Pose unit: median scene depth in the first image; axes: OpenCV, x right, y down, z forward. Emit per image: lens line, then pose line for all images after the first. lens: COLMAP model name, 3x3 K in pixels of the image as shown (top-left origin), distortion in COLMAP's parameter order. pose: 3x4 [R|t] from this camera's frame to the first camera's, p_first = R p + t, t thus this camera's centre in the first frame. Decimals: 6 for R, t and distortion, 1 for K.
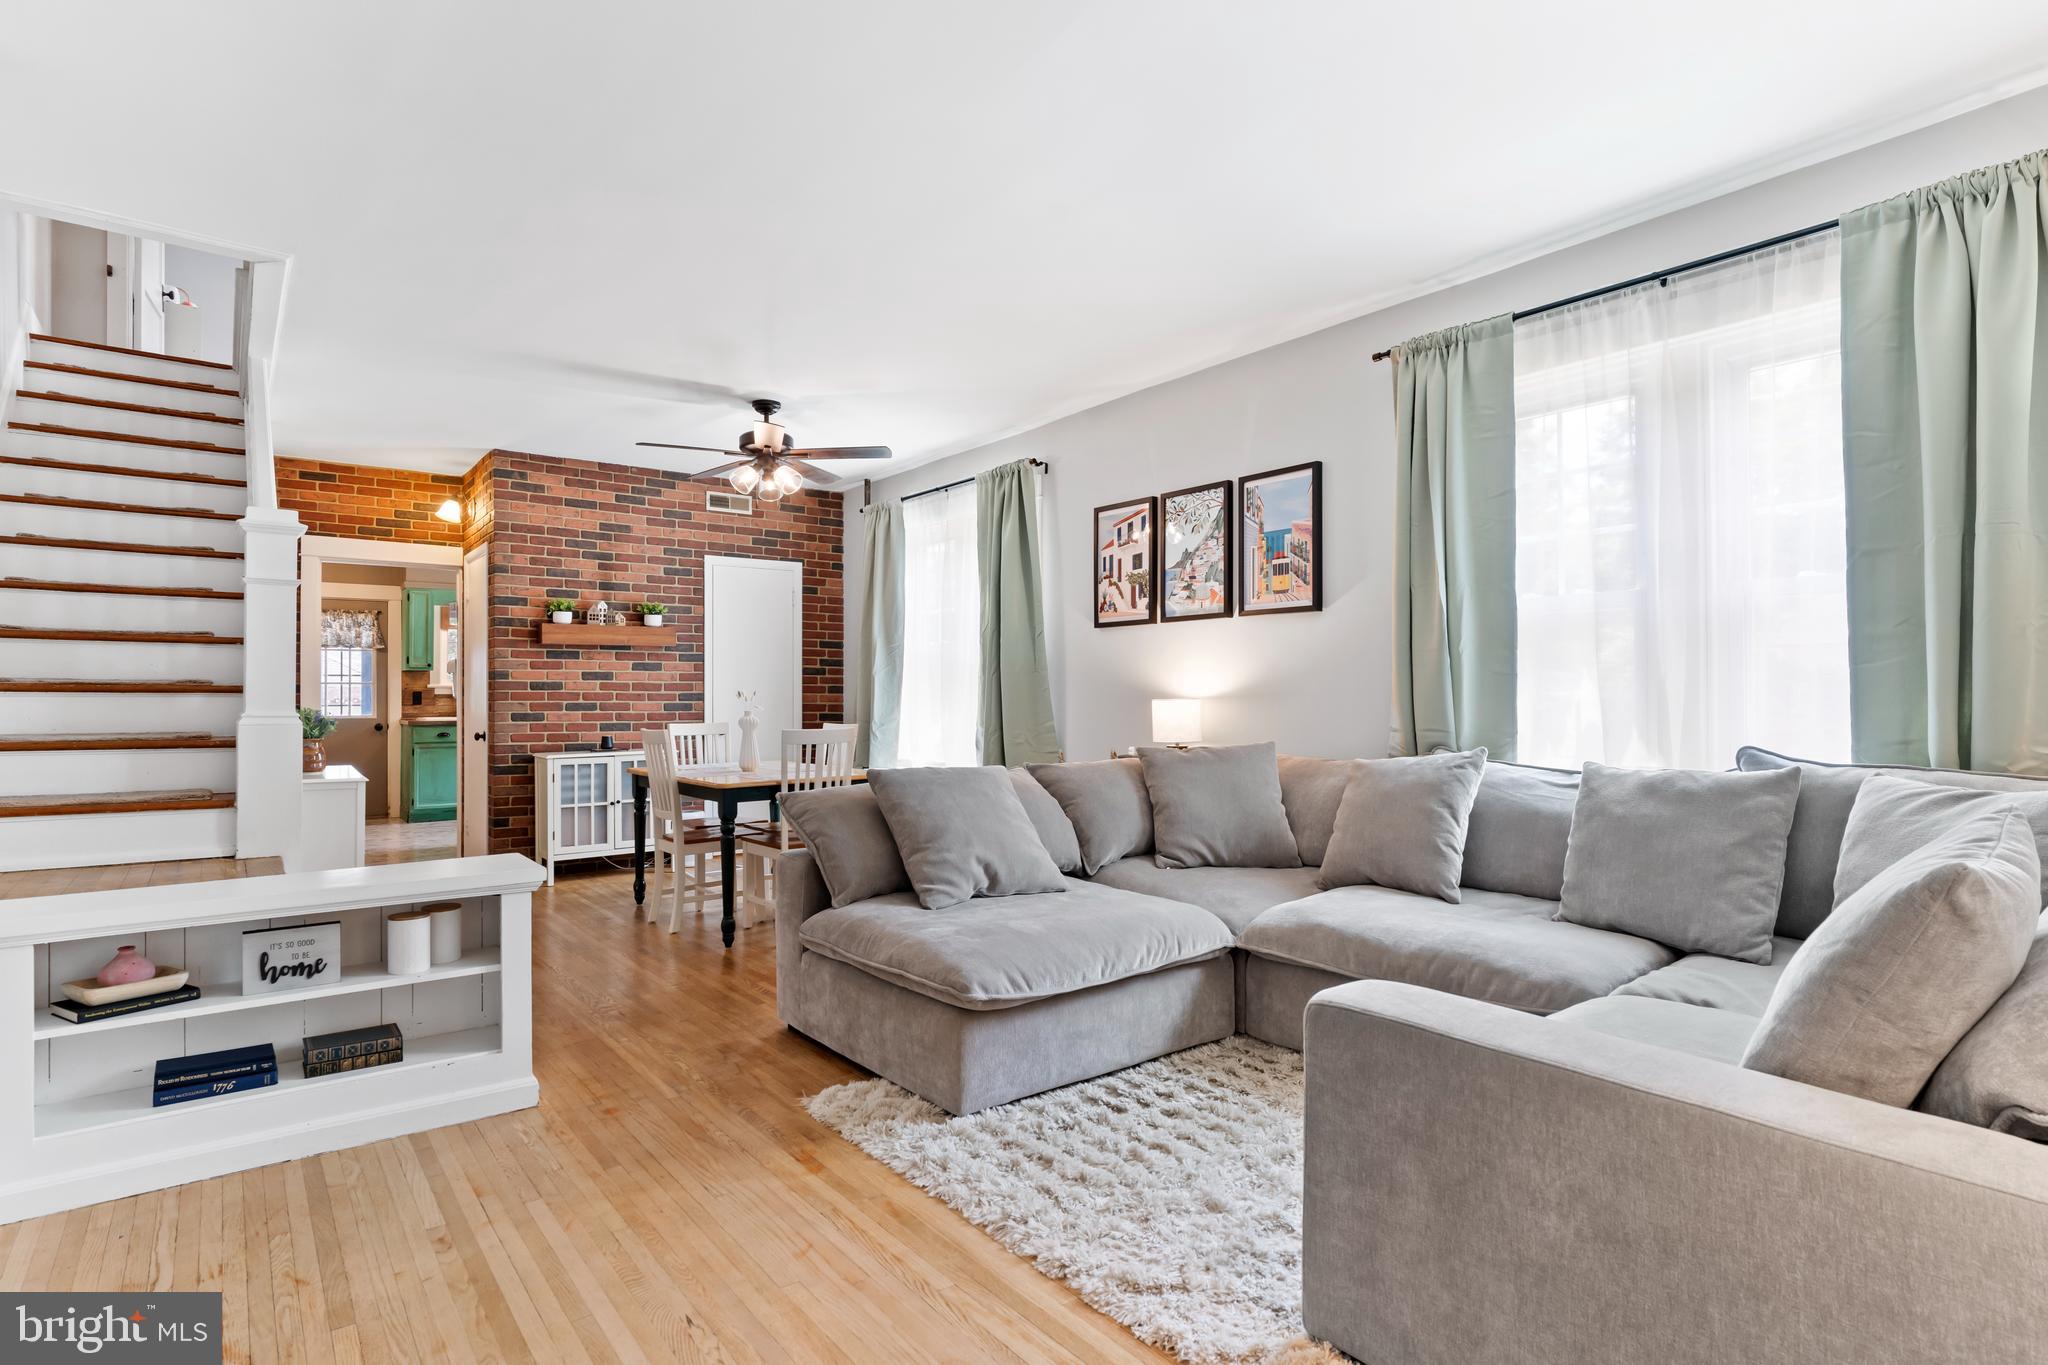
lens RADIAL K [[1048.4, 0, 1020.5], [0, 1048.4, 685.6], [0, 0, 1]] dist [-0.013585, 0.006029]
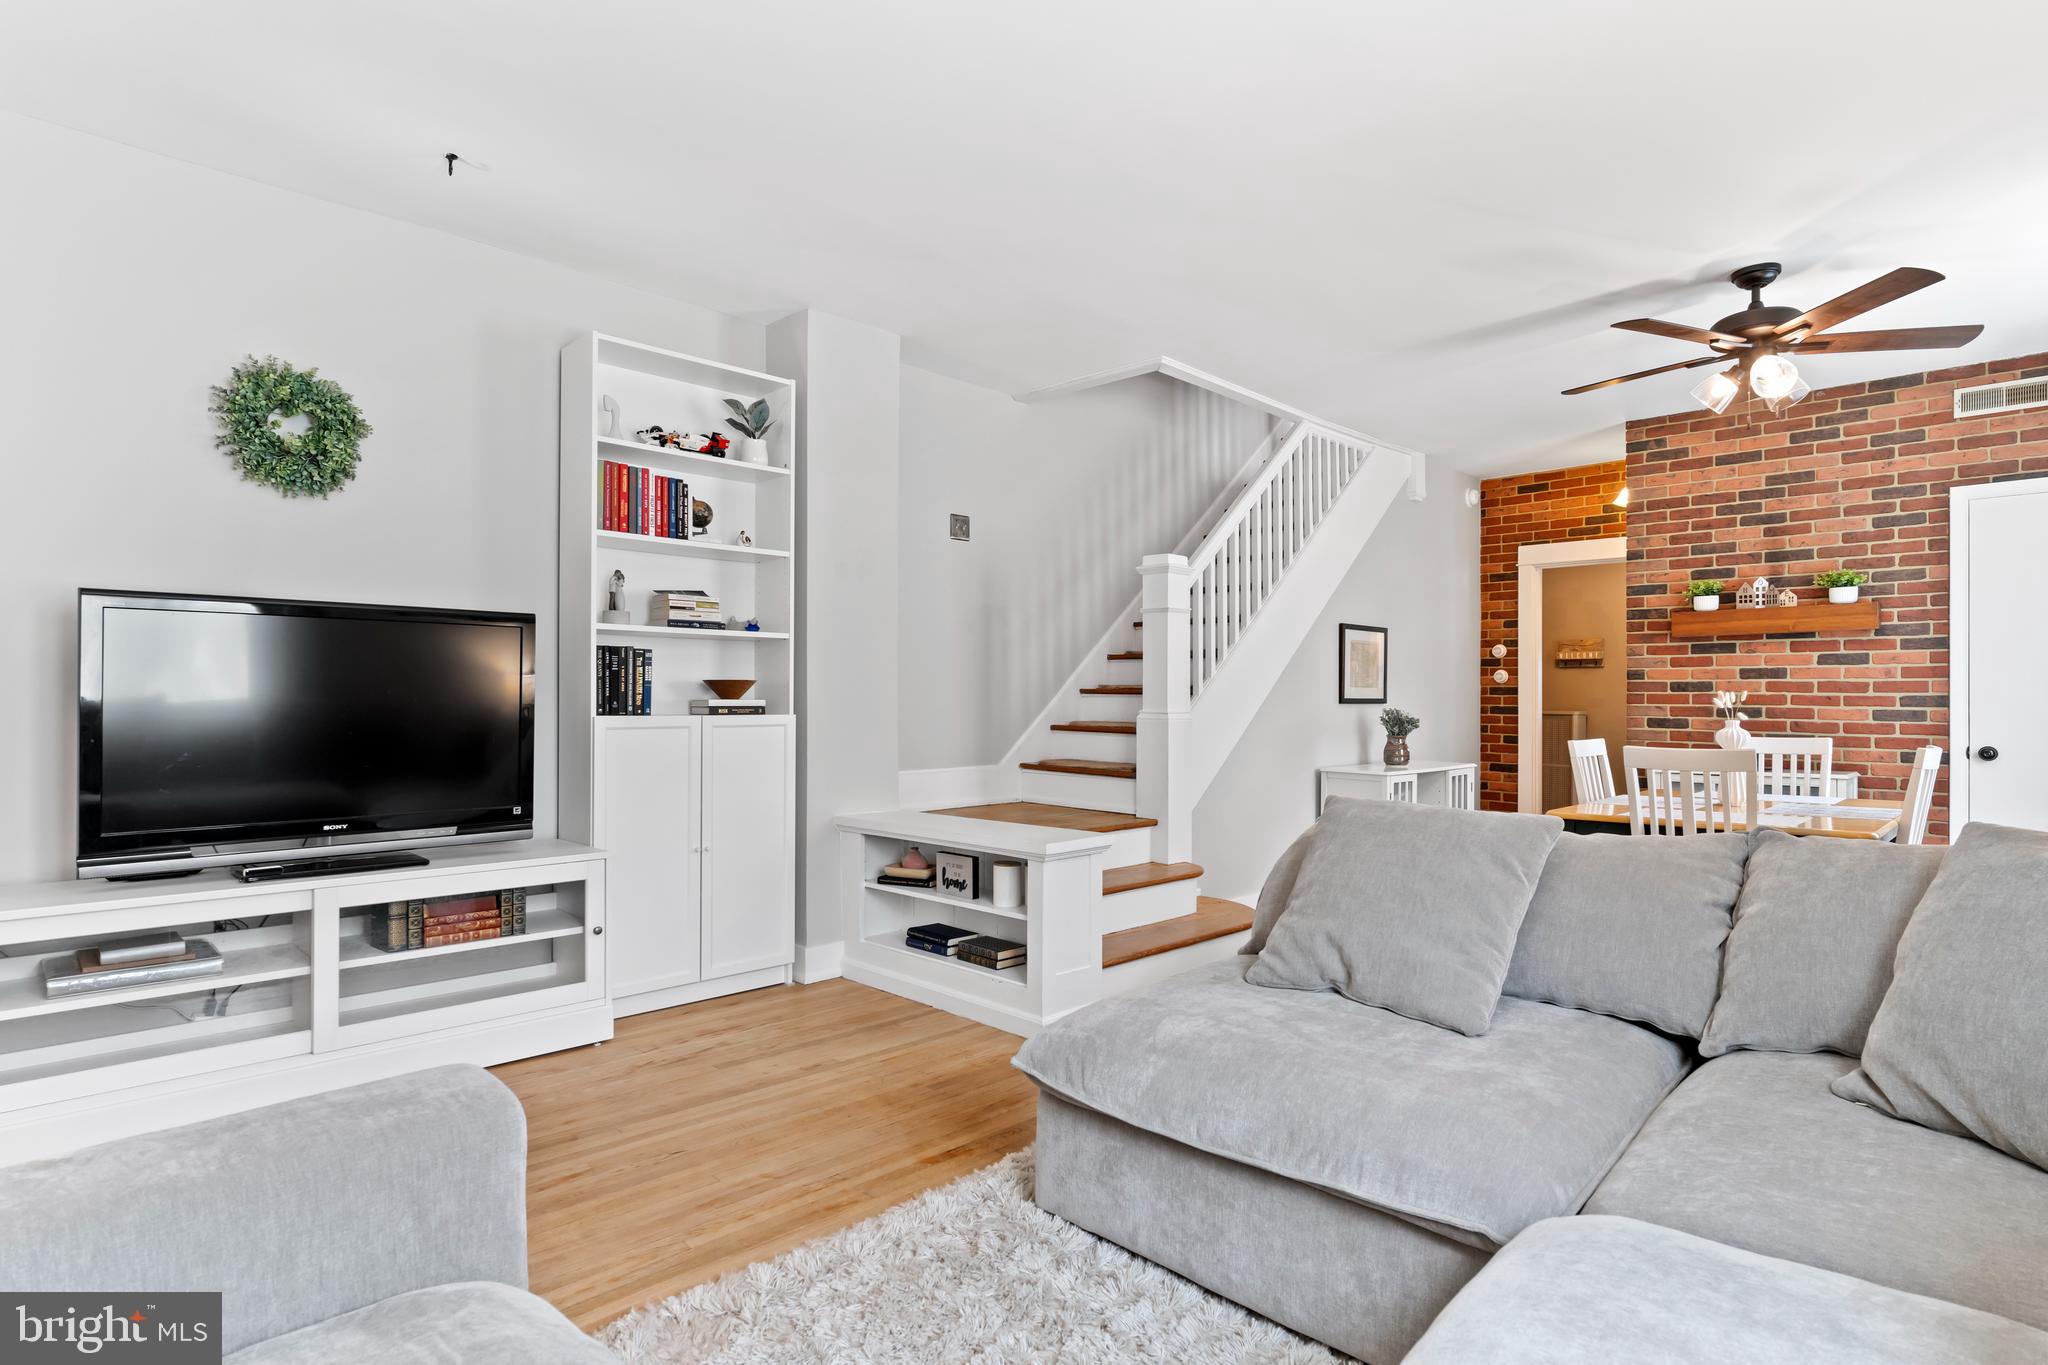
lens RADIAL K [[1048.4, 0, 1009.3], [0, 1048.4, 693.7], [0, 0, 1]] dist [-0.013585, 0.006029]
pose [[0.121468, -0.000733, -0.992595, 0.311790], [0.006768, 0.999977, 0.000090, 0.002297], [0.992572, -0.006729, 0.121470, 0.359356]]
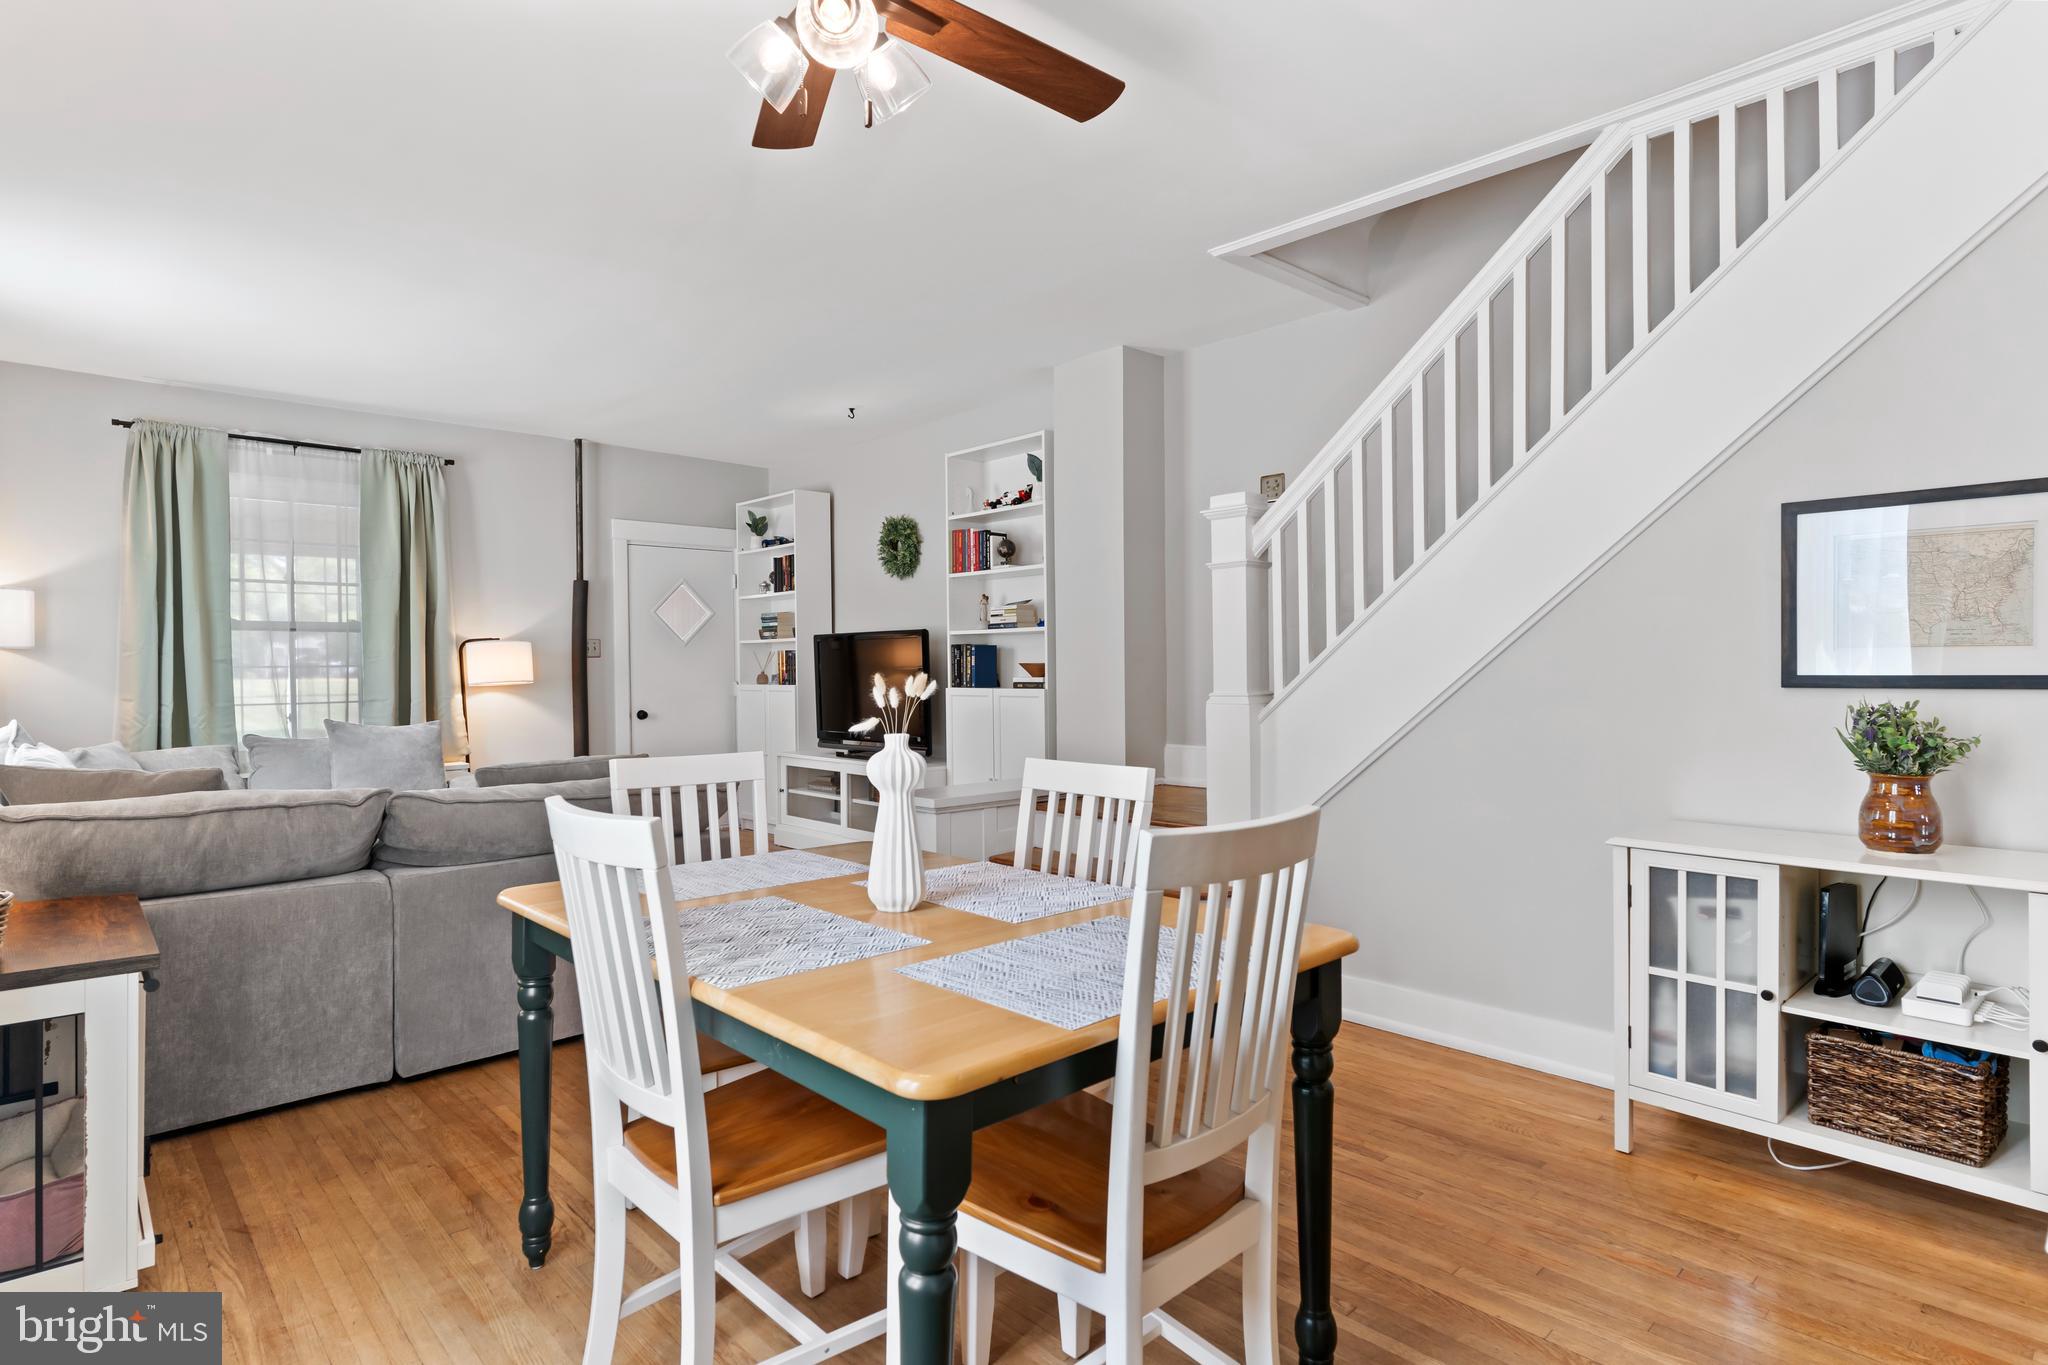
lens RADIAL K [[1048.4, 0, 1026.4], [0, 1048.4, 675.3], [0, 0, 1]] dist [-0.013585, 0.006029]
pose [[-0.993171, 0.017481, -0.115353, -0.214101], [0.017658, 0.999844, -0.000513, 0.003779], [0.115326, -0.002546, -0.993324, 1.113669]]
